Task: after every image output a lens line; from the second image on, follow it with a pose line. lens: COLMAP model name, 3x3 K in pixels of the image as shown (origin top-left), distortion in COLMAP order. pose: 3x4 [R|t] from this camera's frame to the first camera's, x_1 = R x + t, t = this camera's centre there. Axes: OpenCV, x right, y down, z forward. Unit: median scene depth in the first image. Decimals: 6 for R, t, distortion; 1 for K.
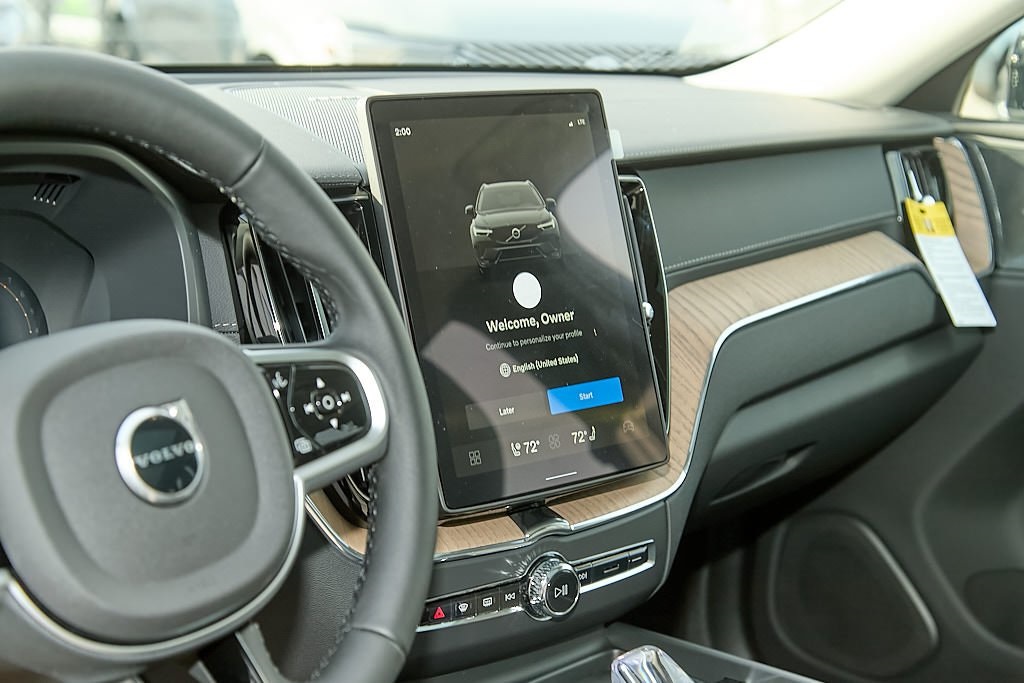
lens RADIAL K [[1793.2, 0, 504.9], [0, 1793.2, 350.9], [0, 0, 1]] dist [0.082513, 0.000000]
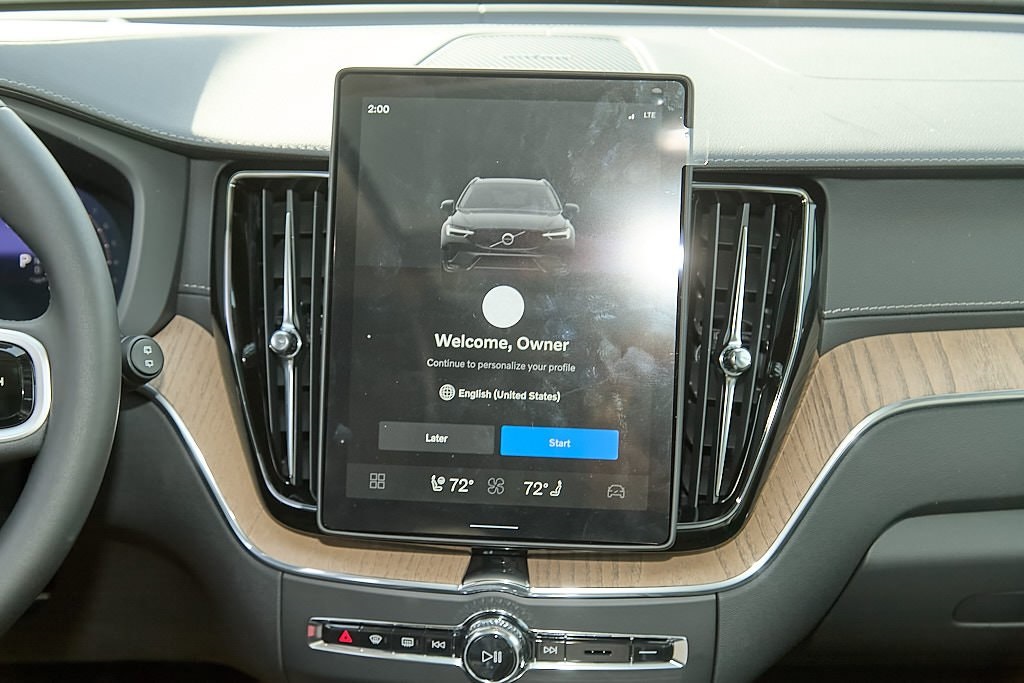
lens RADIAL K [[1926.6, 0, 528.5], [0, 1926.6, 372.1], [0, 0, 1]] dist [0.145719, 0.000000]
pose [[0.682011, 0.197099, -0.704282, 0.678987], [-0.144581, 0.980330, 0.134345, -0.129325], [0.716908, 0.010201, 0.697093, 0.368841]]
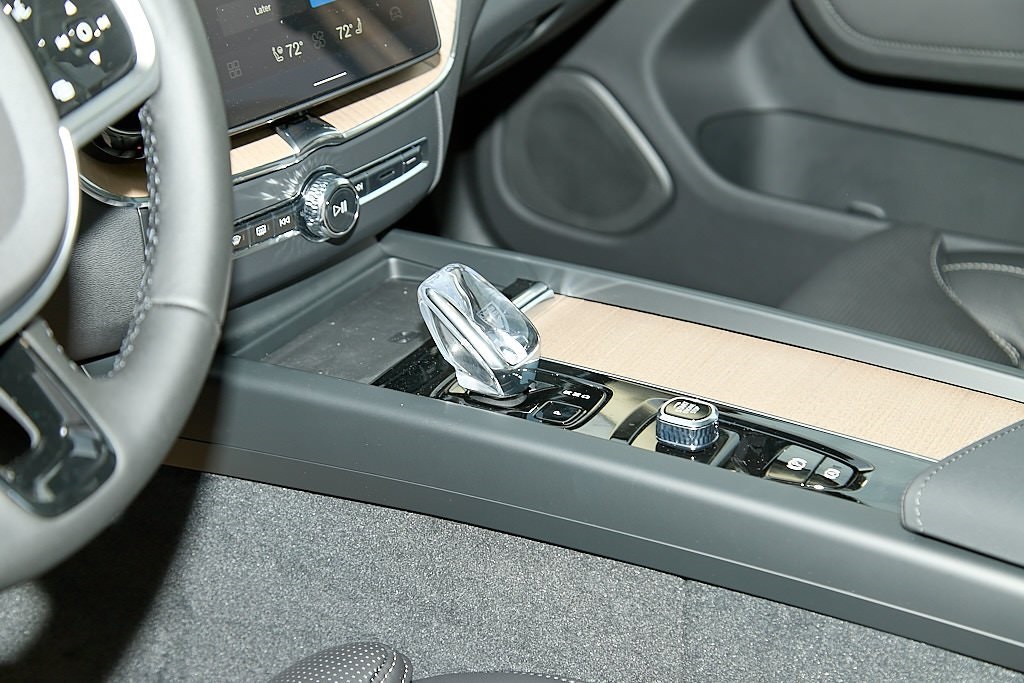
lens RADIAL K [[1793.2, 0, 516.6], [0, 1793.2, 345.1], [0, 0, 1]] dist [0.082513, 0.000000]
pose [[0.973938, -0.117047, 0.194279, -0.065230], [0.064398, 0.964009, 0.257953, -0.025180], [-0.217479, -0.238719, 0.946423, 0.124540]]
